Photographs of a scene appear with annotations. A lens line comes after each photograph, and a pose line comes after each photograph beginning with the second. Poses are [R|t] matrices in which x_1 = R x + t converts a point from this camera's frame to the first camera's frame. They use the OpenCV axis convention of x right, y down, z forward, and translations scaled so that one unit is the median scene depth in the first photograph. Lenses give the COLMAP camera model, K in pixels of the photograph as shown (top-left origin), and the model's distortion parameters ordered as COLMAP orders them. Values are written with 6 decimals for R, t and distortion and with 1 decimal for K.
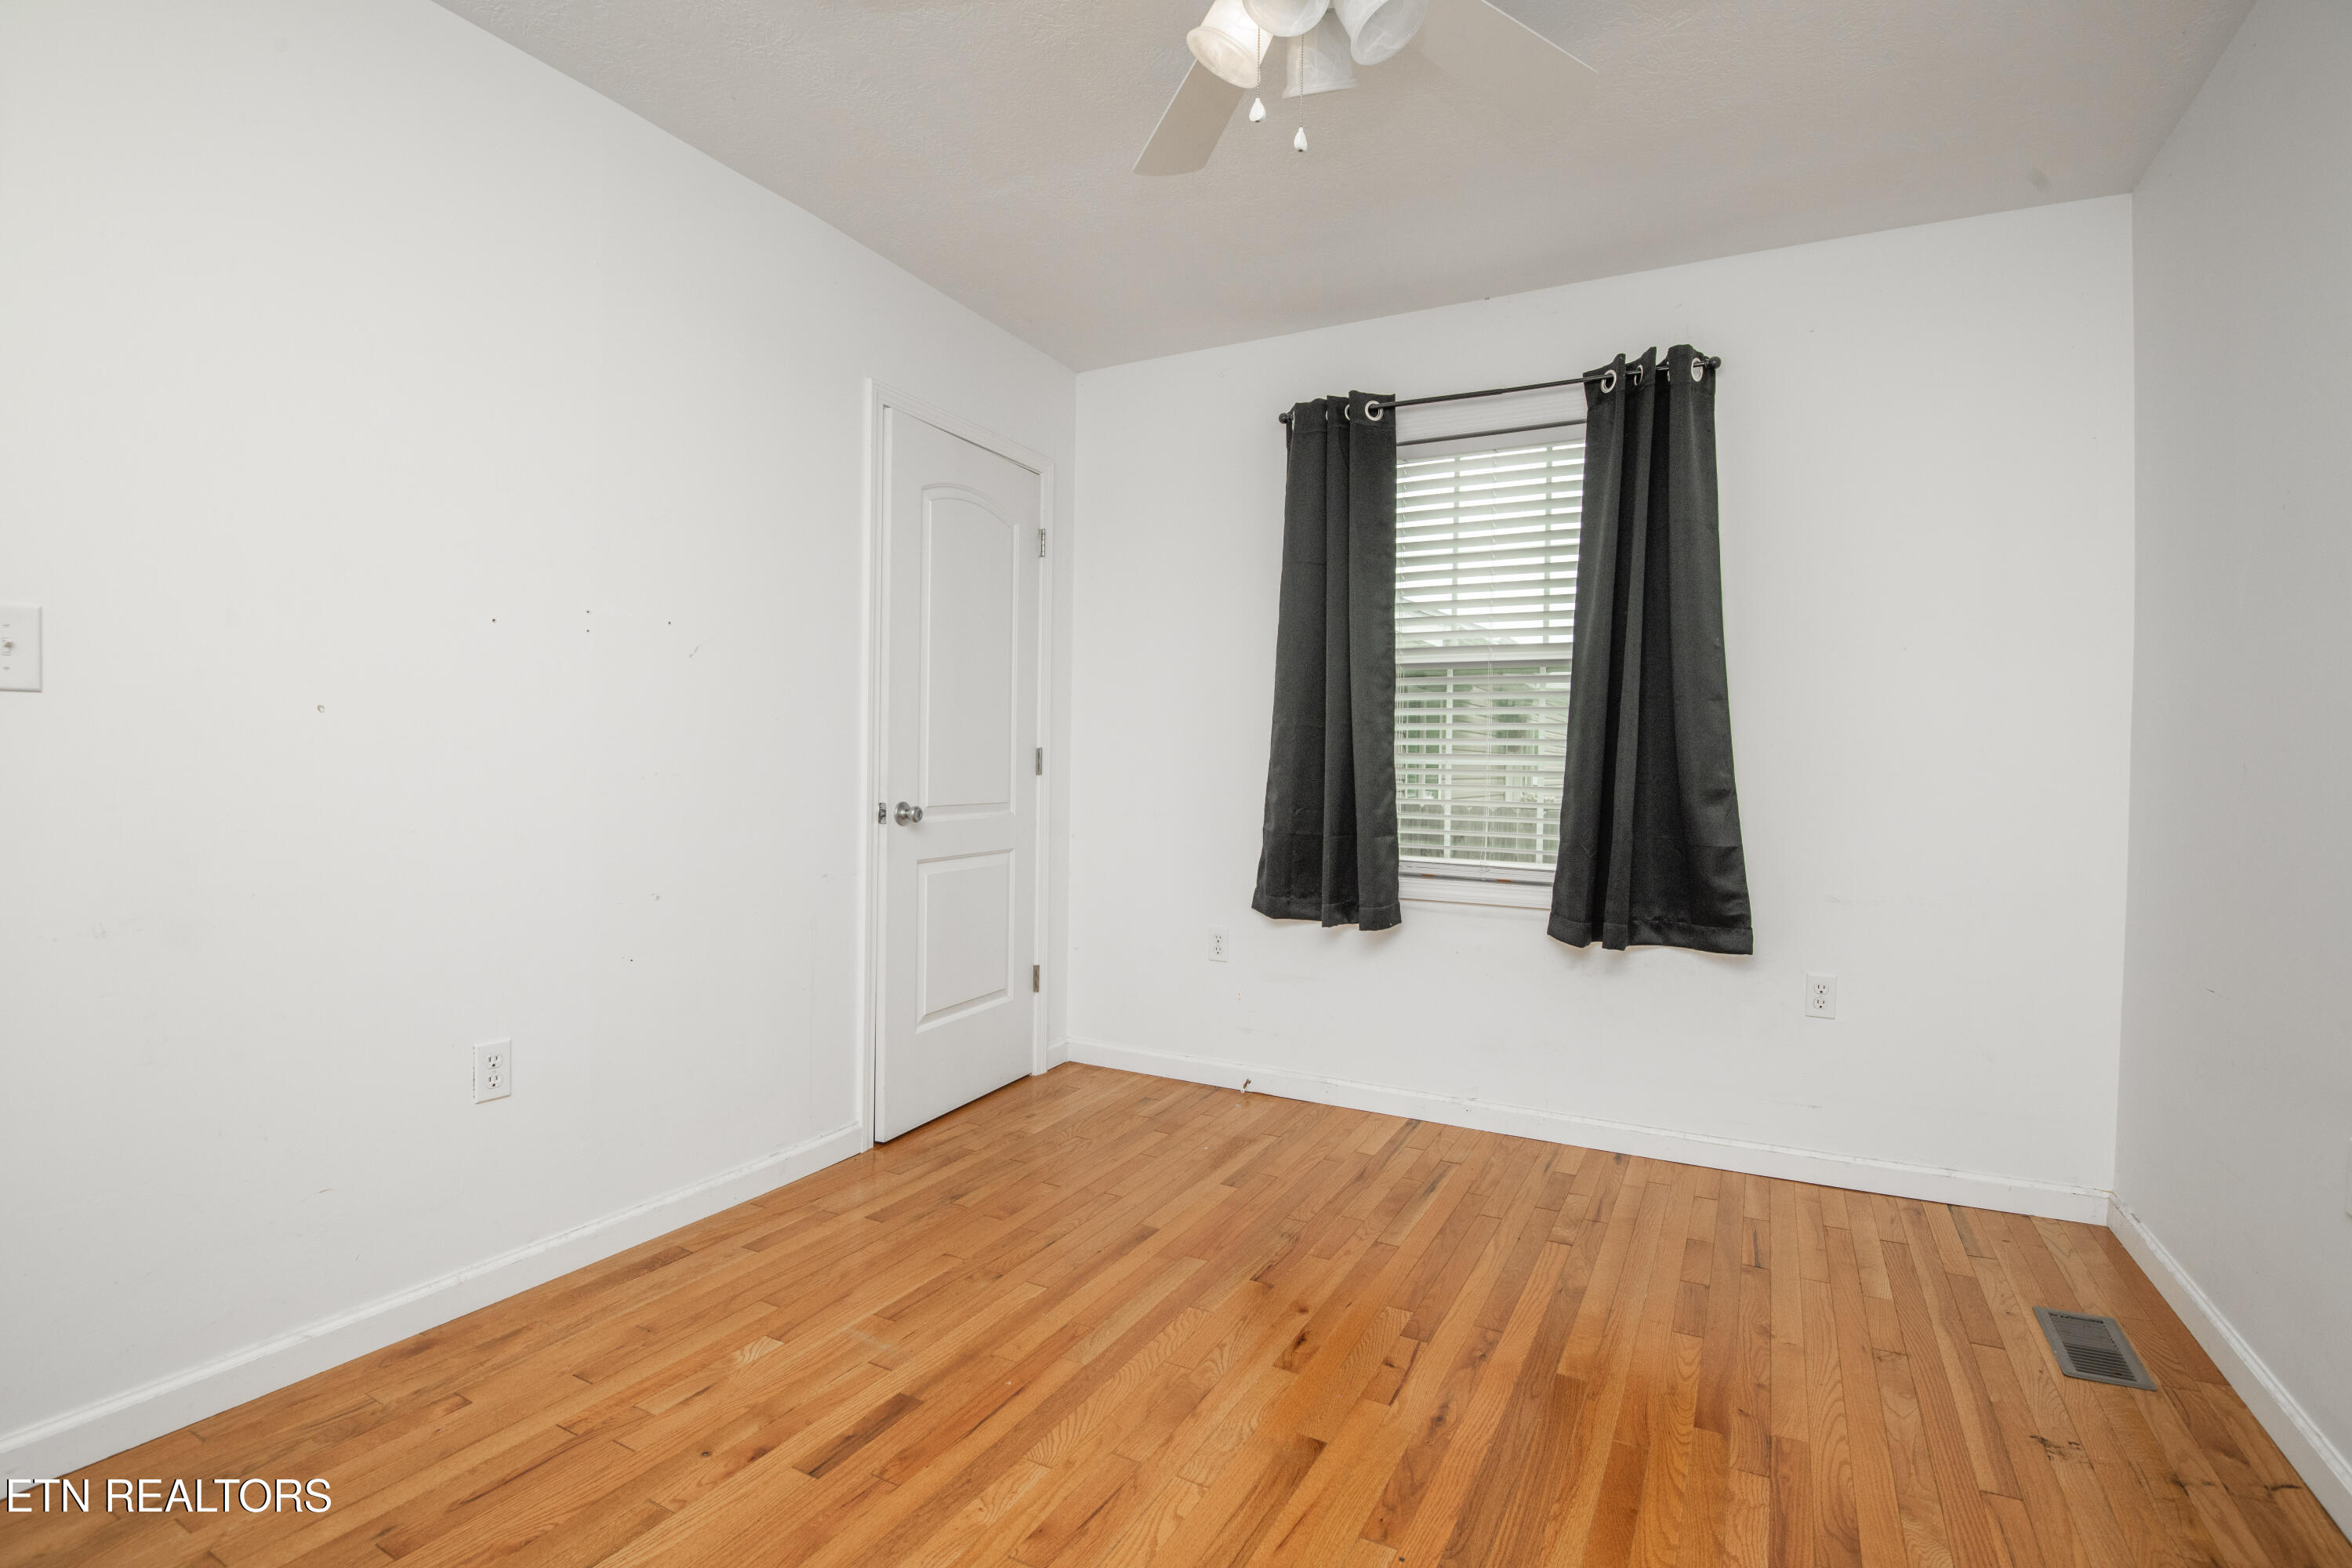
lens RADIAL K [[1084.4, 0, 1186.9], [0, 1084.4, 780.9], [0, 0, 1]] dist [-0.004836, -0.025186]
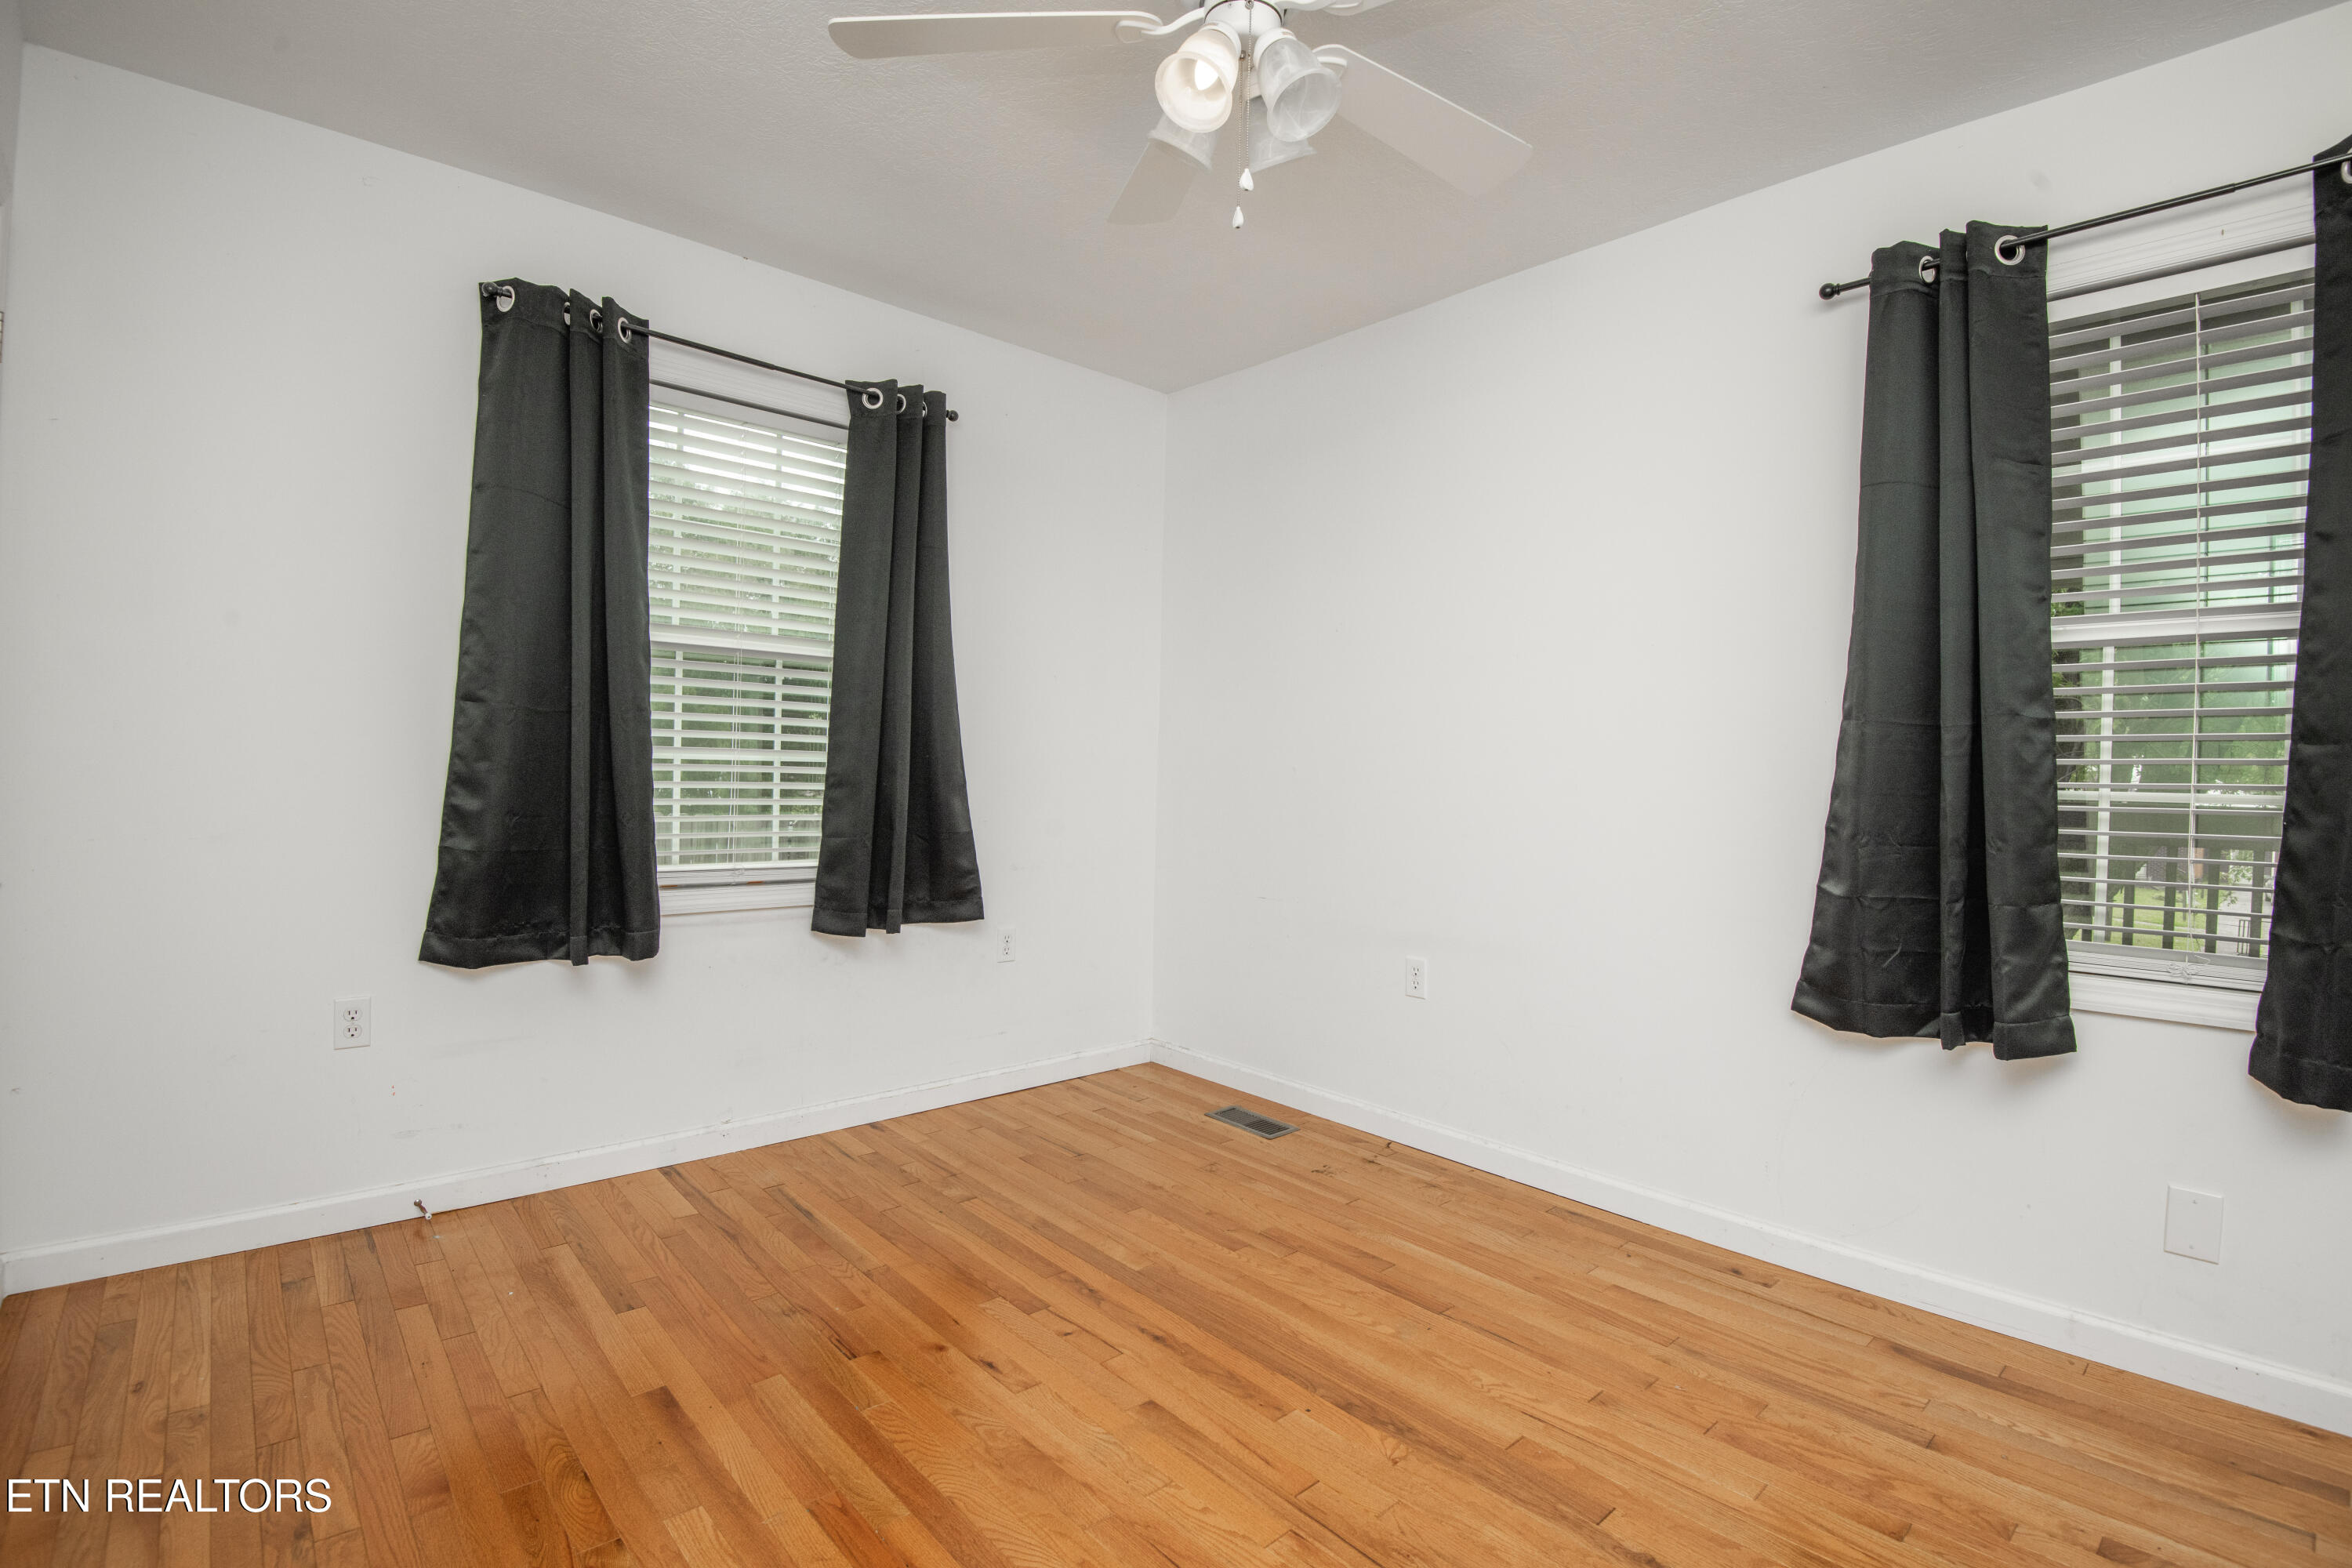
lens RADIAL K [[1084.4, 0, 1186.9], [0, 1084.4, 780.9], [0, 0, 1]] dist [-0.004836, -0.025186]
pose [[0.344761, -0.019320, 0.938492, -0.529943], [-0.004662, 0.999741, 0.022293, -0.022373], [-0.938679, -0.012061, 0.344582, 0.363034]]
